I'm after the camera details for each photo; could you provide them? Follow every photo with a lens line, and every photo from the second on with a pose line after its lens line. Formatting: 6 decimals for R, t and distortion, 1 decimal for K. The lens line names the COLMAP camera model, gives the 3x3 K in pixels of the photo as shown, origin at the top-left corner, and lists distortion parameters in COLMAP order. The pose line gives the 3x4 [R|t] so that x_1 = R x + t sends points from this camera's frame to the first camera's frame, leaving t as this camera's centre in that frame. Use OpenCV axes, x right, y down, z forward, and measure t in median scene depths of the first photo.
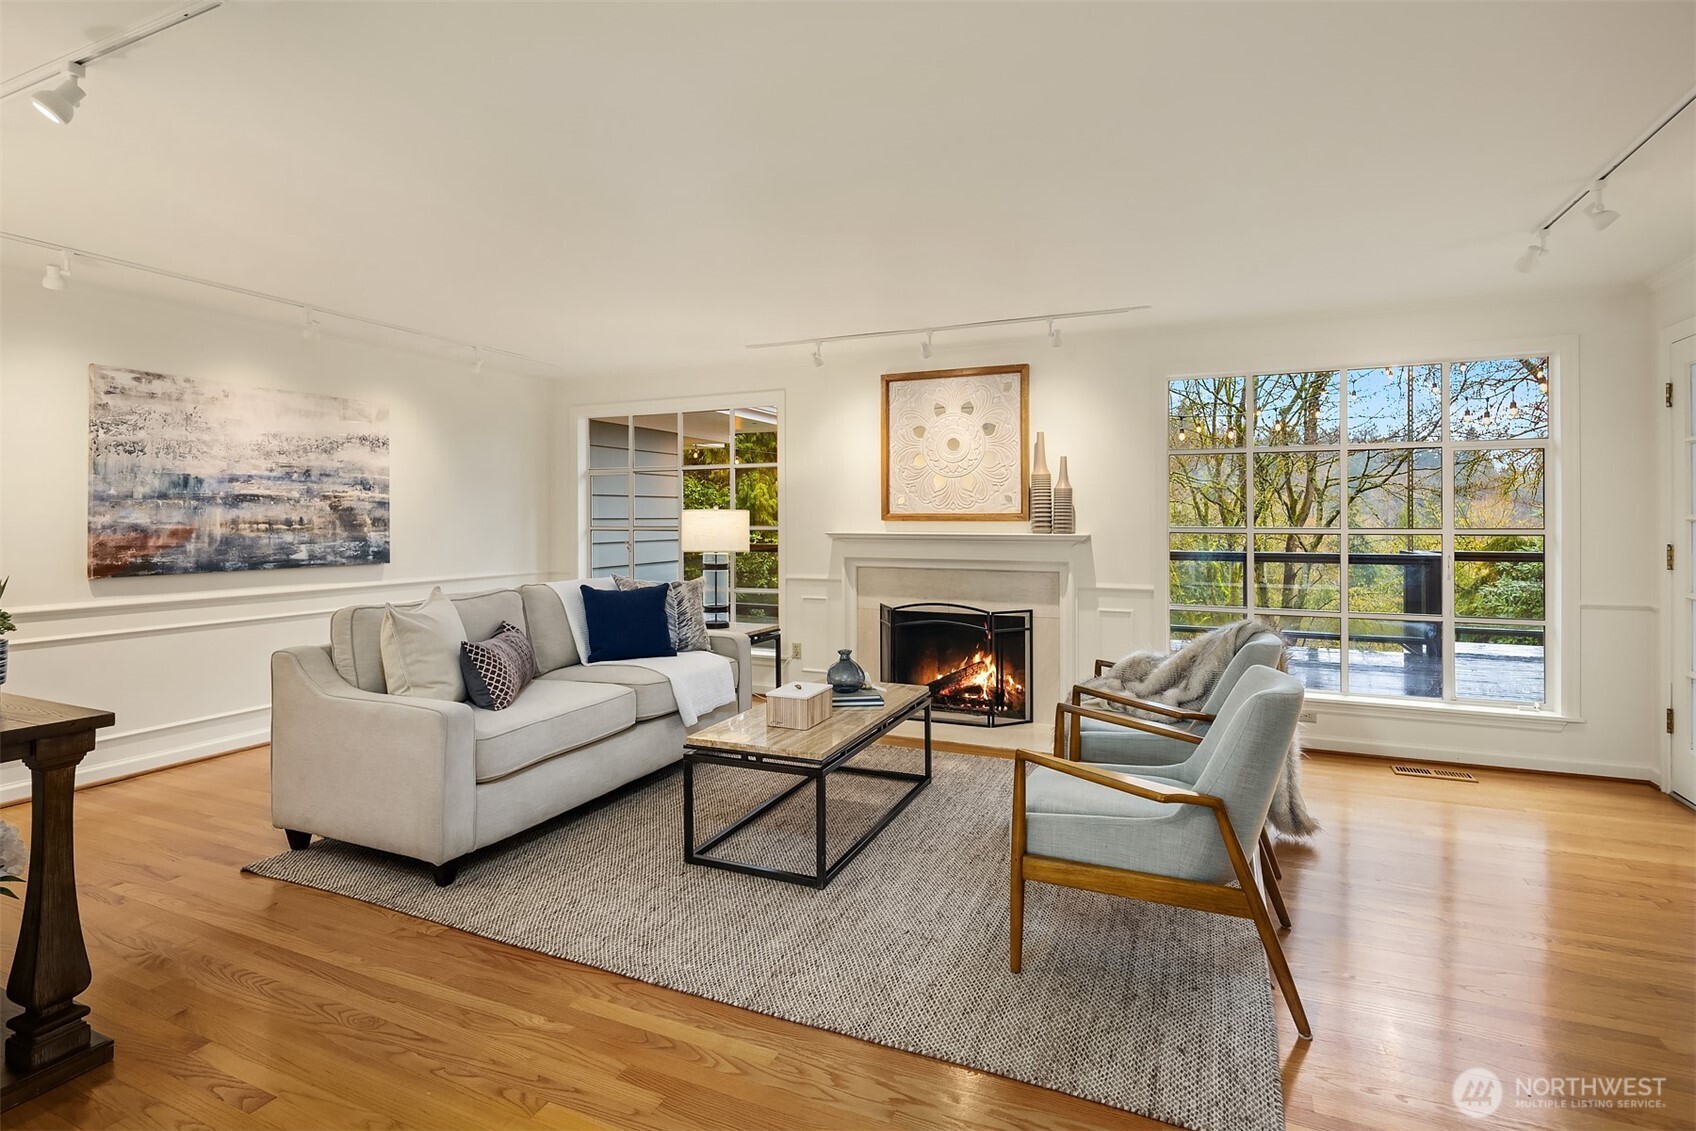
lens RADIAL K [[817.7, 0, 846.2], [0, 817.7, 569.4], [0, 0, 1]] dist [-0.000486, -0.000828]
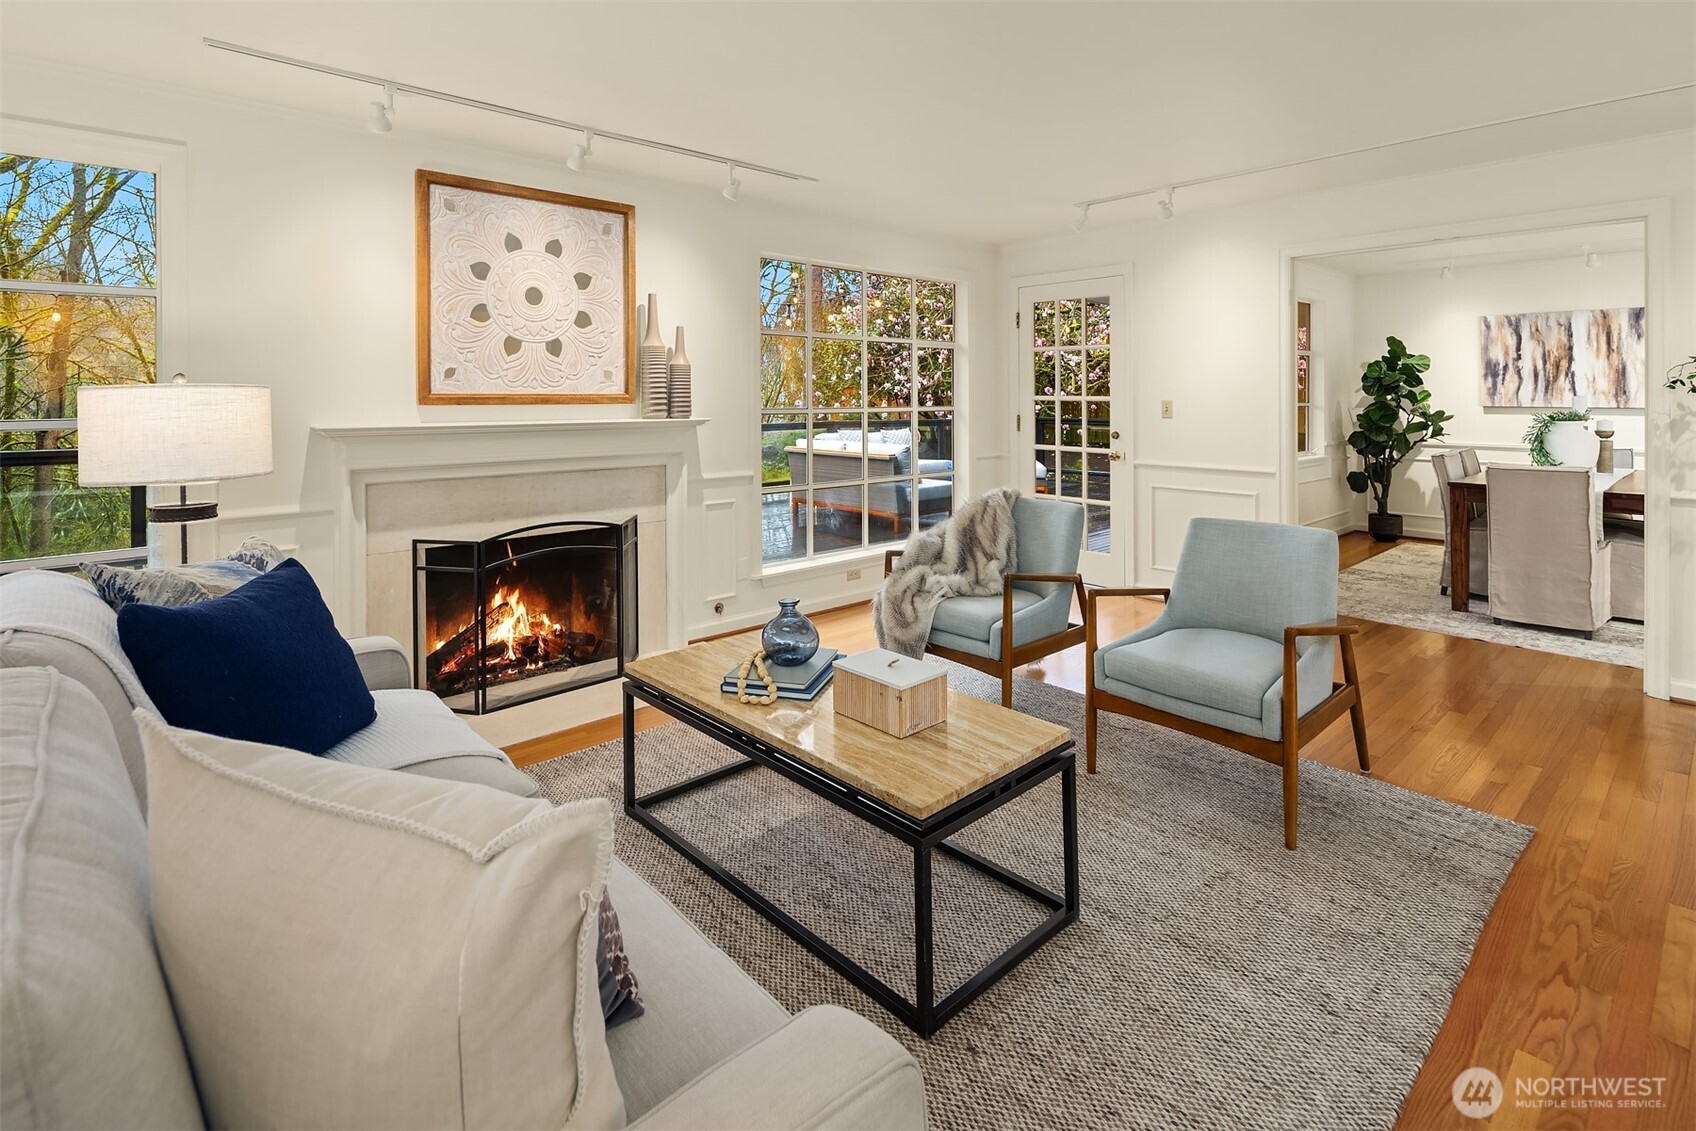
lens RADIAL K [[839.3, 0, 848.6], [0, 839.3, 395.2], [0, 0, 1]] dist [0.003215, 0.000224]
pose [[0.378902, 0.003096, 0.925431, -0.443228], [0.064947, 0.997440, -0.029928, -0.029521], [-0.923155, 0.071443, 0.377731, 0.500726]]
